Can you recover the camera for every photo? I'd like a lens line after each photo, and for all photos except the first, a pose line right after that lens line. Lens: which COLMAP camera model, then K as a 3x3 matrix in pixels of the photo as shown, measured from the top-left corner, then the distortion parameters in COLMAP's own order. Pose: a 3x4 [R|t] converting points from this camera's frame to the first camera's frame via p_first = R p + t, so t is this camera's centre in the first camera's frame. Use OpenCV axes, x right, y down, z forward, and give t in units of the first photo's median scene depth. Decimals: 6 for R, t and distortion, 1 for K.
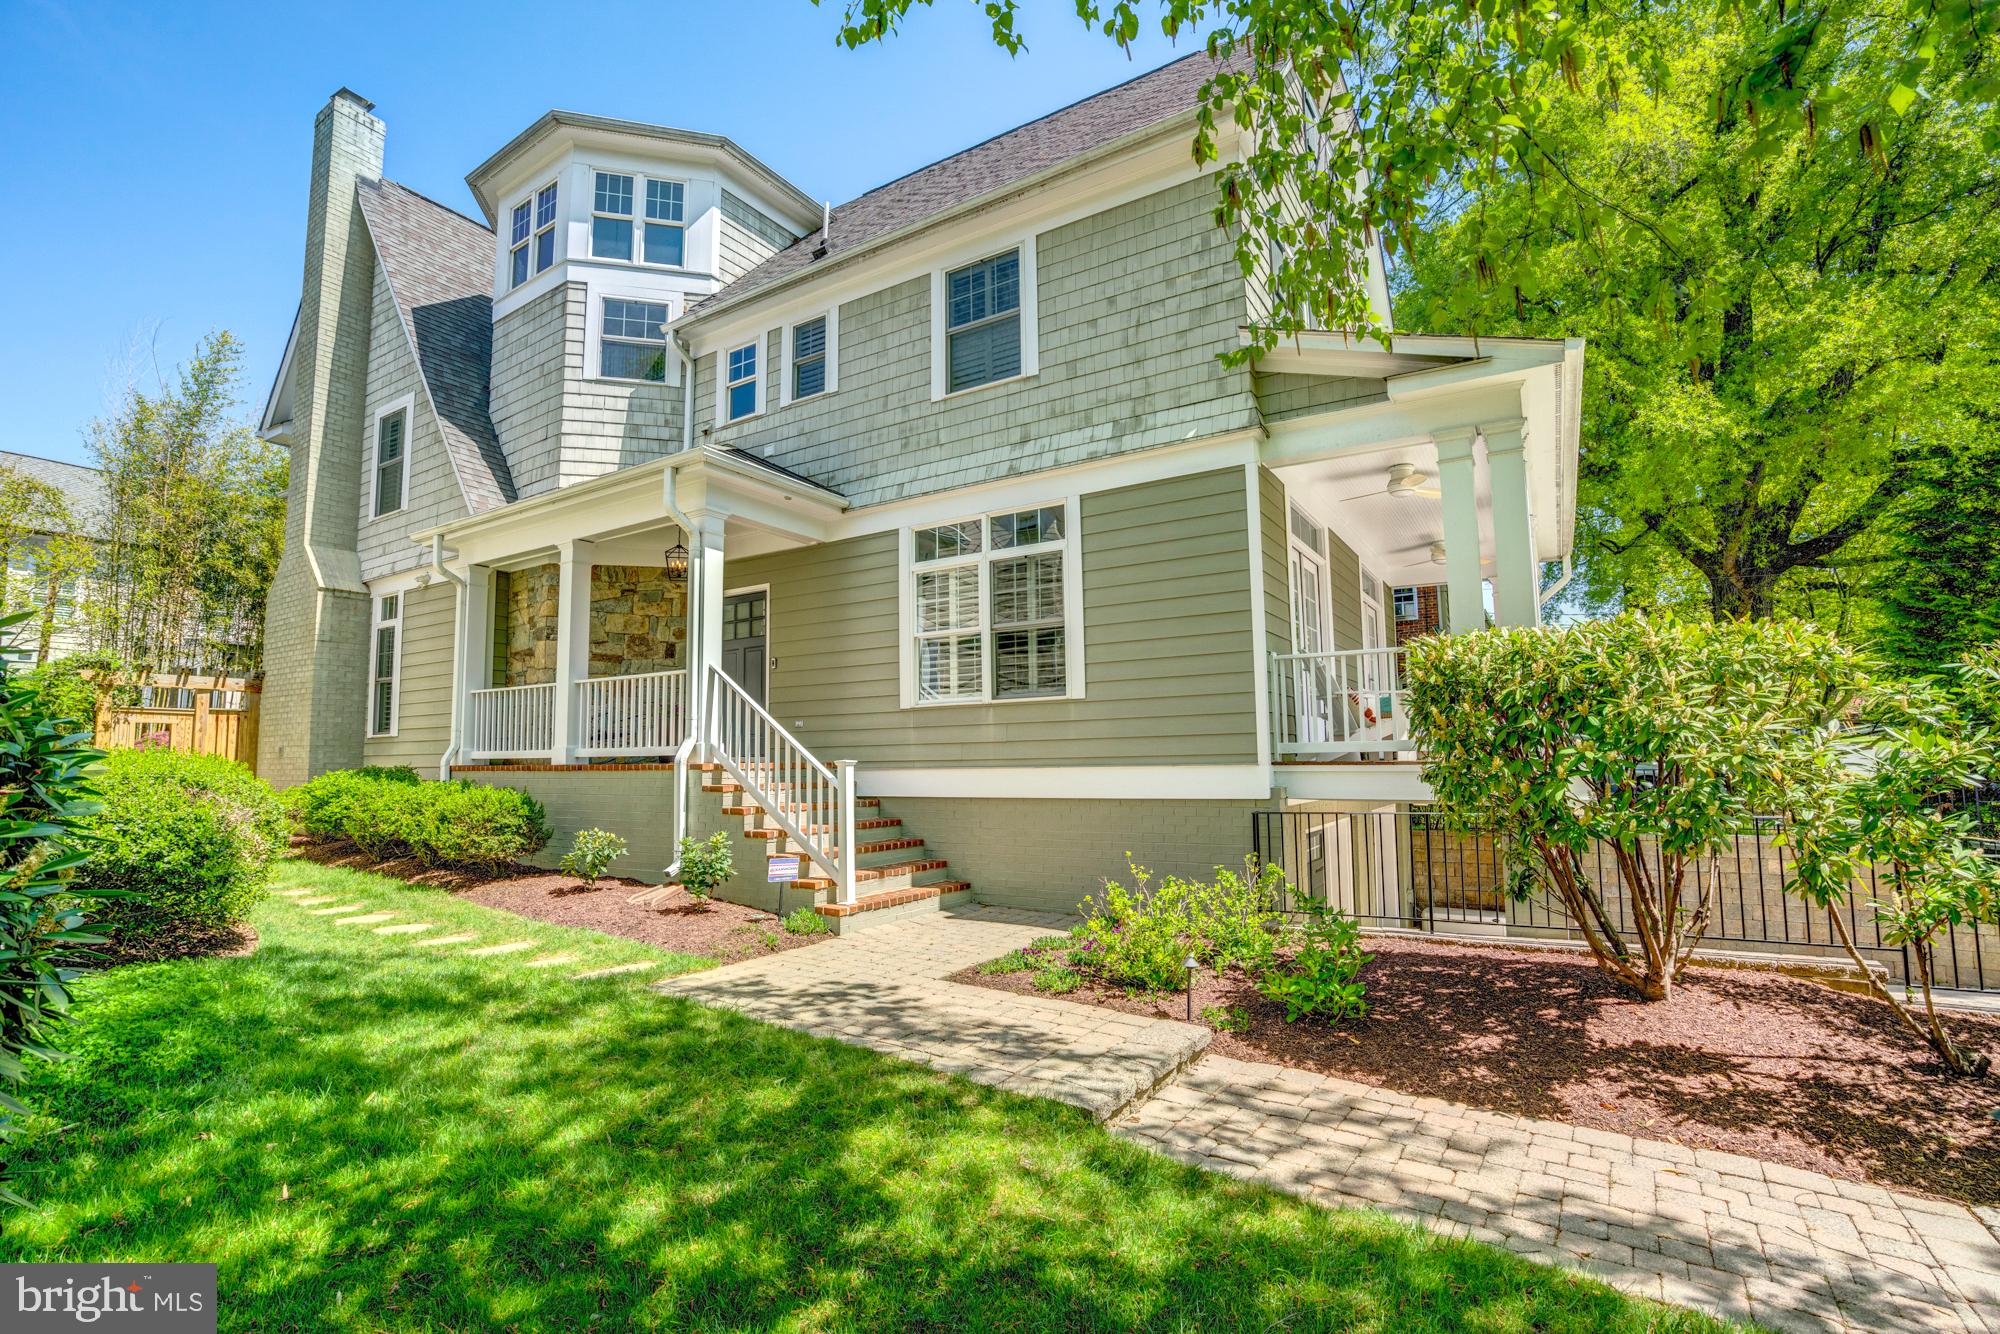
lens RADIAL K [[923.1, 0, 1000.6], [0, 923.1, 665.2], [0, 0, 1]] dist [-0.054140, 0.016923]
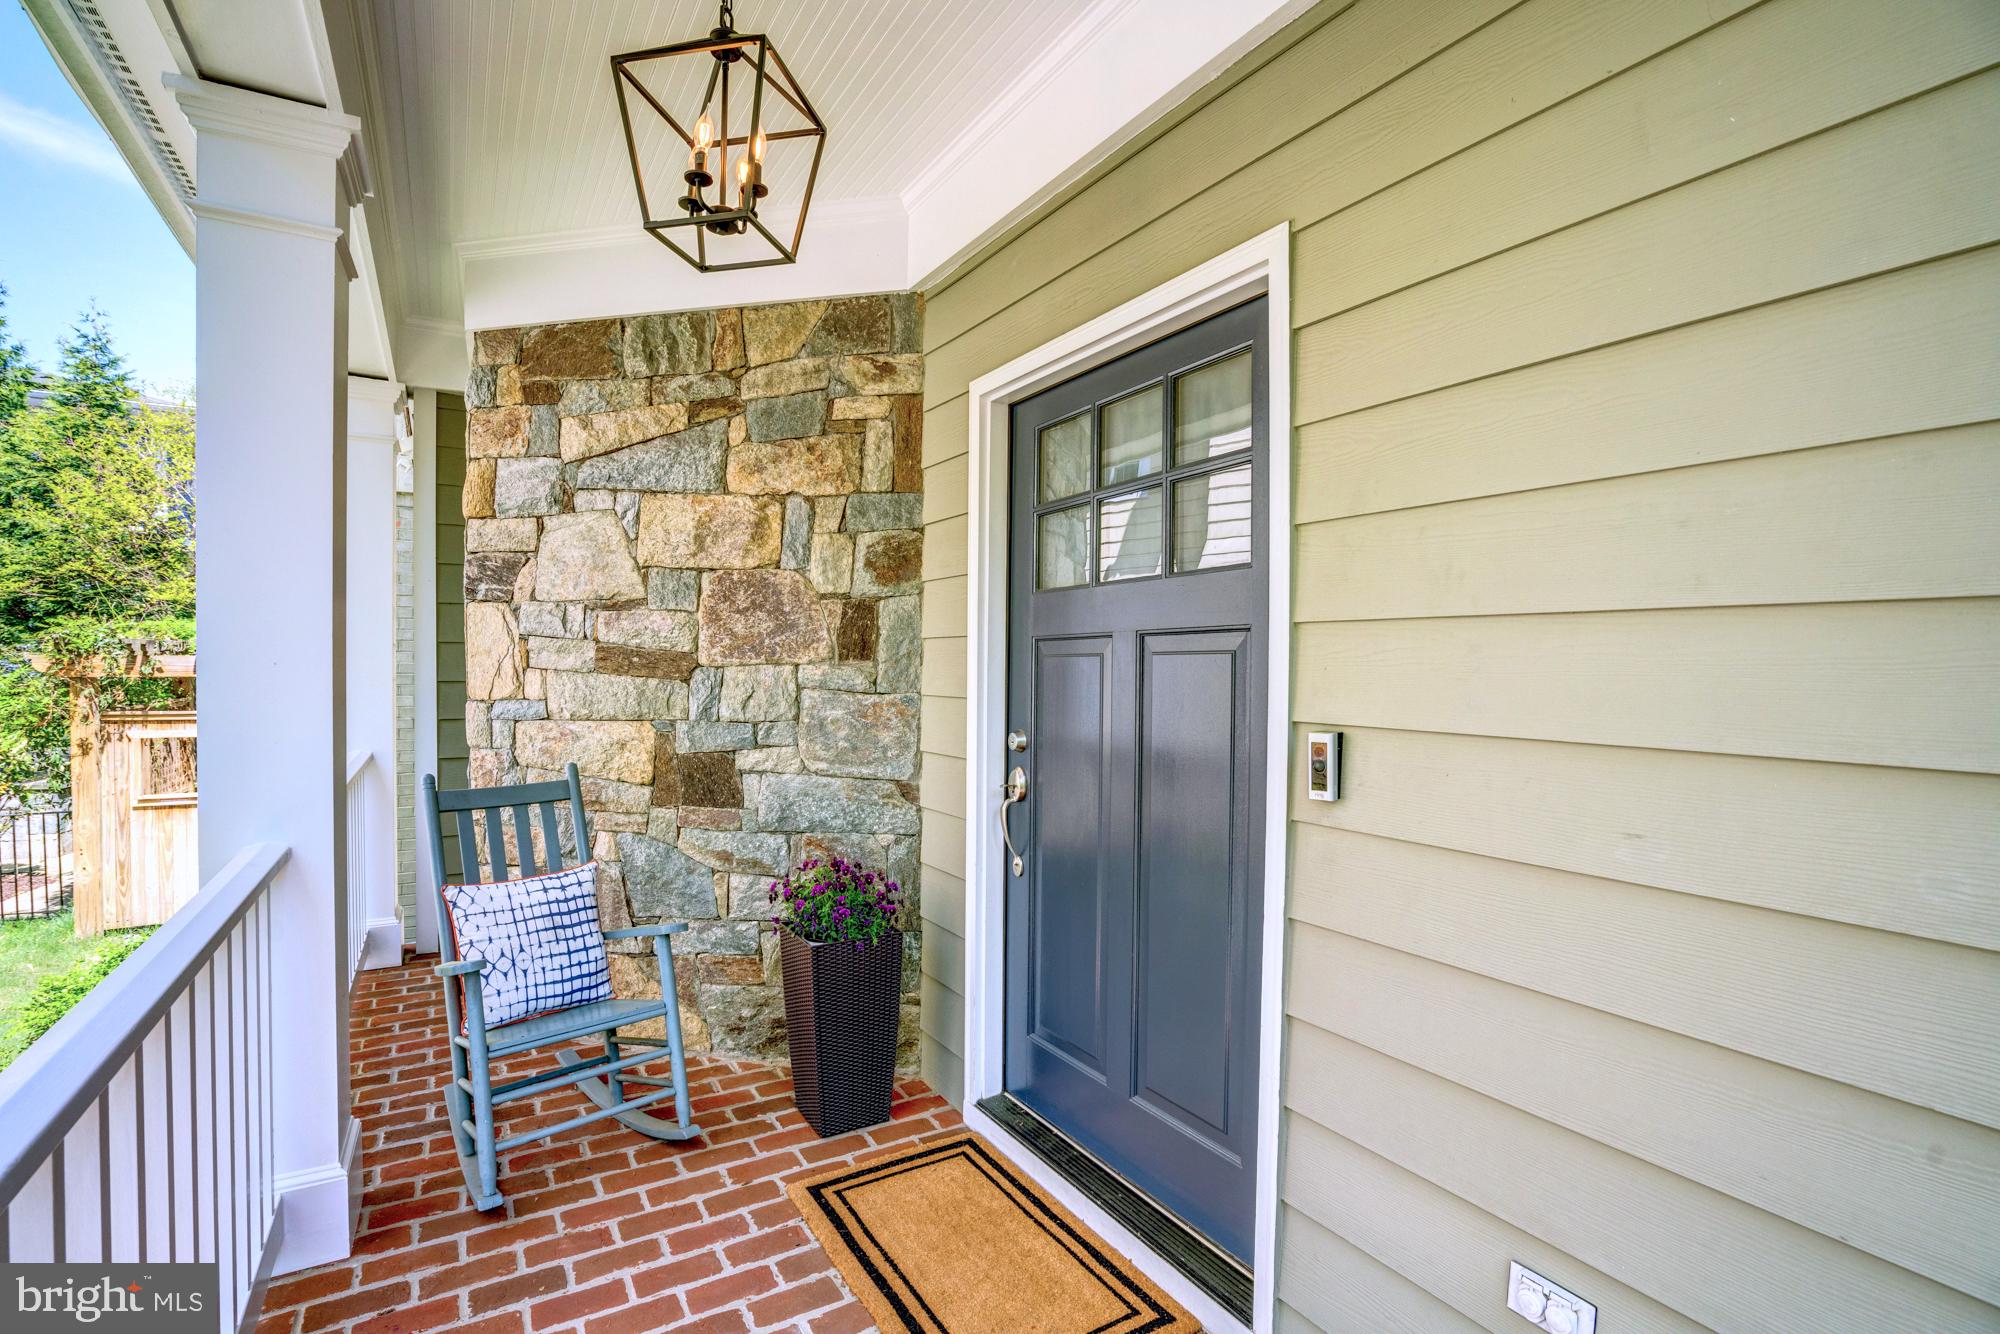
lens RADIAL K [[923.1, 0, 999.4], [0, 923.1, 666.5], [0, 0, 1]] dist [-0.054140, 0.016923]
pose [[0.902184, 0.020158, -0.430880, -0.216146], [0.022668, 0.995312, 0.094025, -0.028740], [0.430755, -0.094595, 0.897497, 0.789293]]
